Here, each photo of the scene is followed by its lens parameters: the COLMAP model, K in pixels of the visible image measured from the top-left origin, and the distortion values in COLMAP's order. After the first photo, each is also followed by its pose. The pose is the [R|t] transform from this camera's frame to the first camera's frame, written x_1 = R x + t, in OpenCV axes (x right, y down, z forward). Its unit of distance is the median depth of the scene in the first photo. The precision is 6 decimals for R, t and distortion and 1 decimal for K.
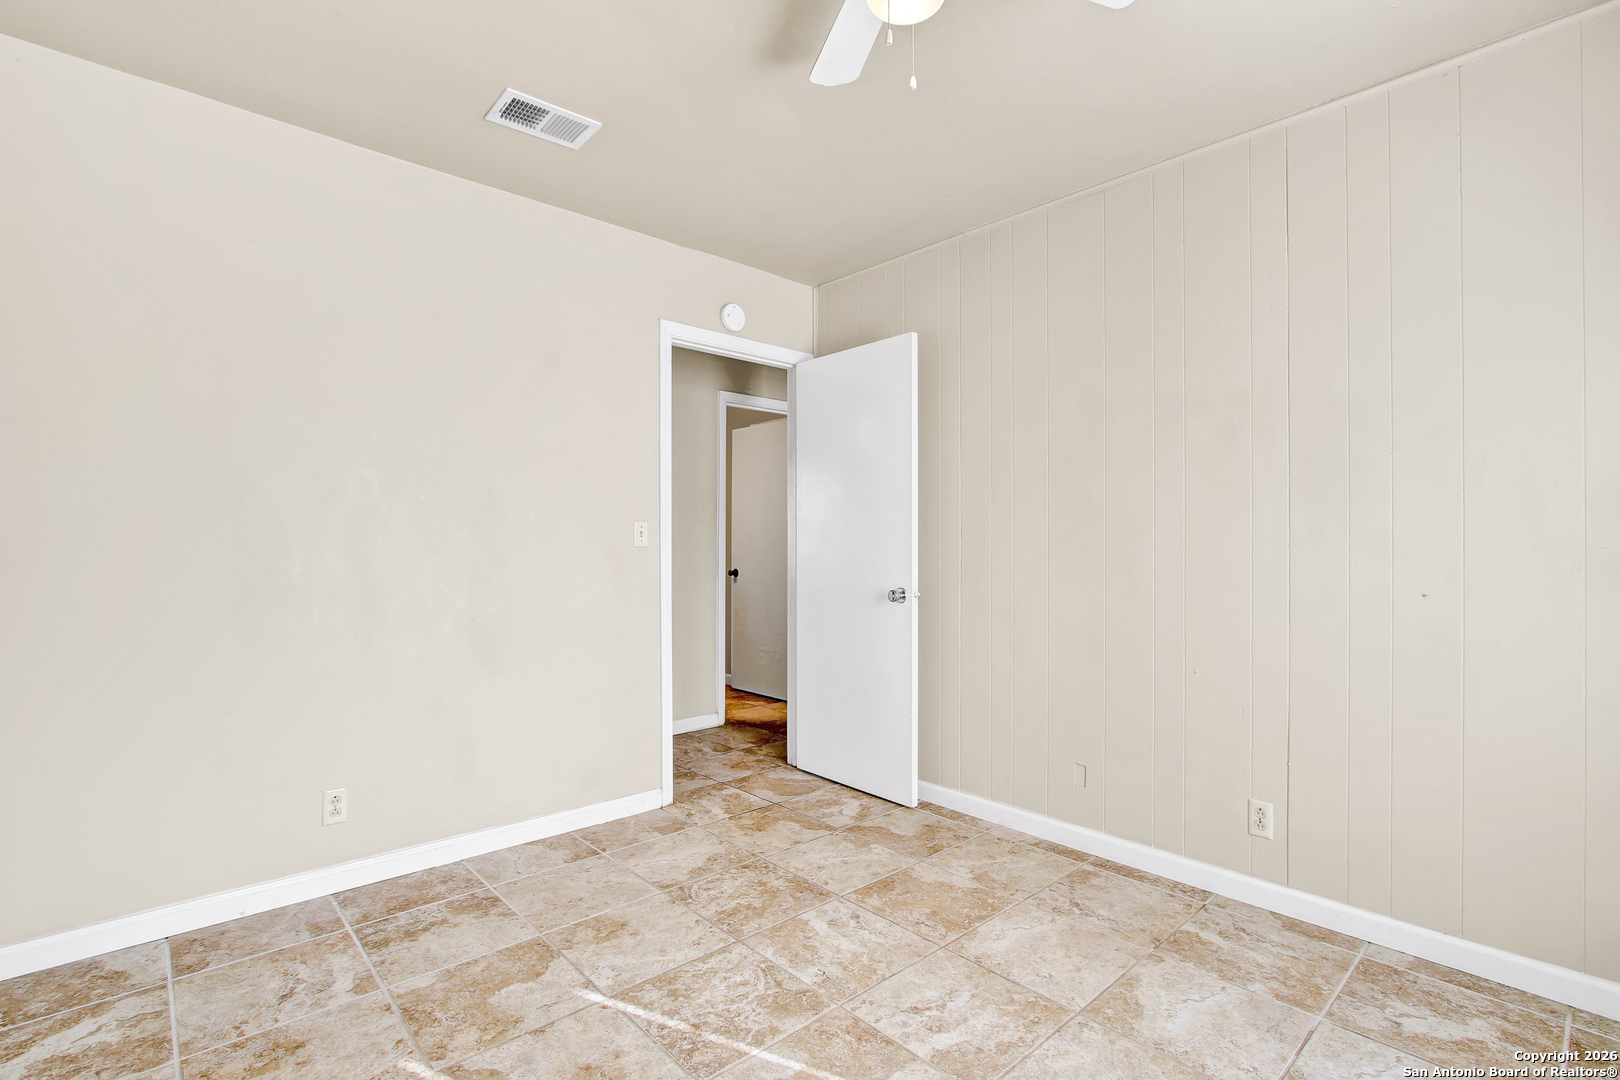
lens RADIAL K [[745.6, 0, 807.9], [0, 745.6, 547.3], [0, 0, 1]] dist [-0.015131, 0.001014]
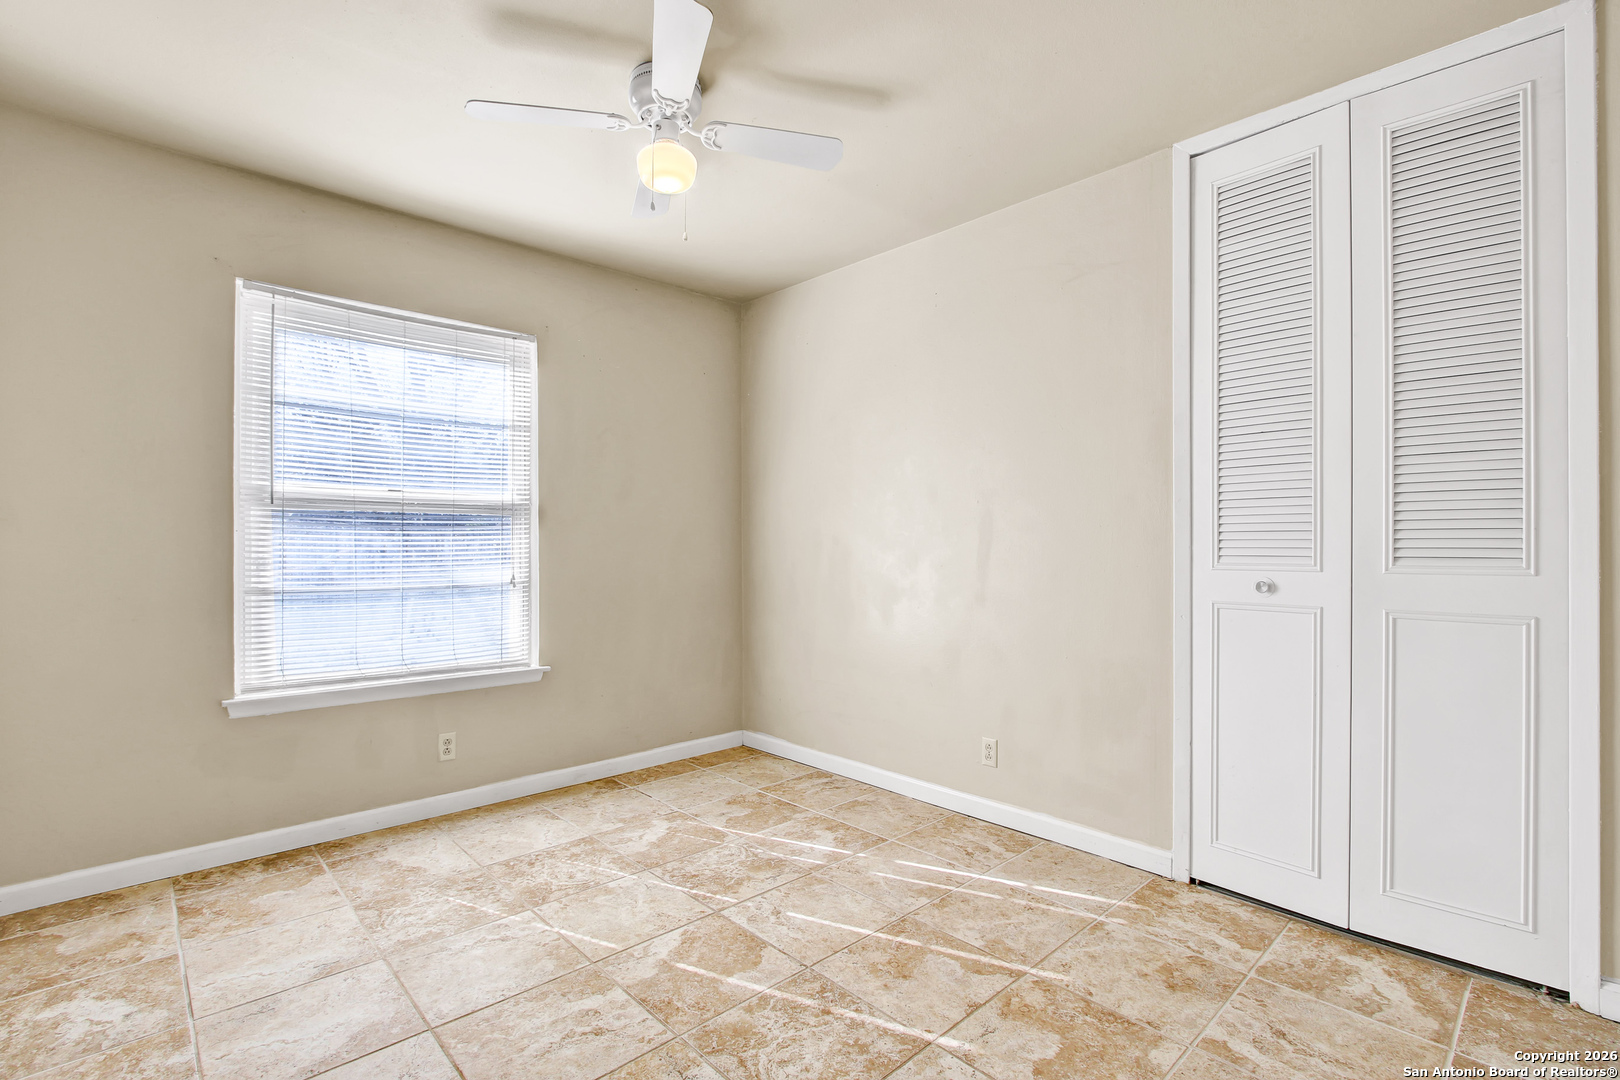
lens RADIAL K [[745.6, 0, 807.9], [0, 745.6, 547.3], [0, 0, 1]] dist [-0.015131, 0.001014]
pose [[-0.999851, -0.004159, -0.016757, -0.107204], [-0.004199, 0.999988, 0.002335, 0.002974], [0.016747, 0.002405, -0.999857, 2.022580]]
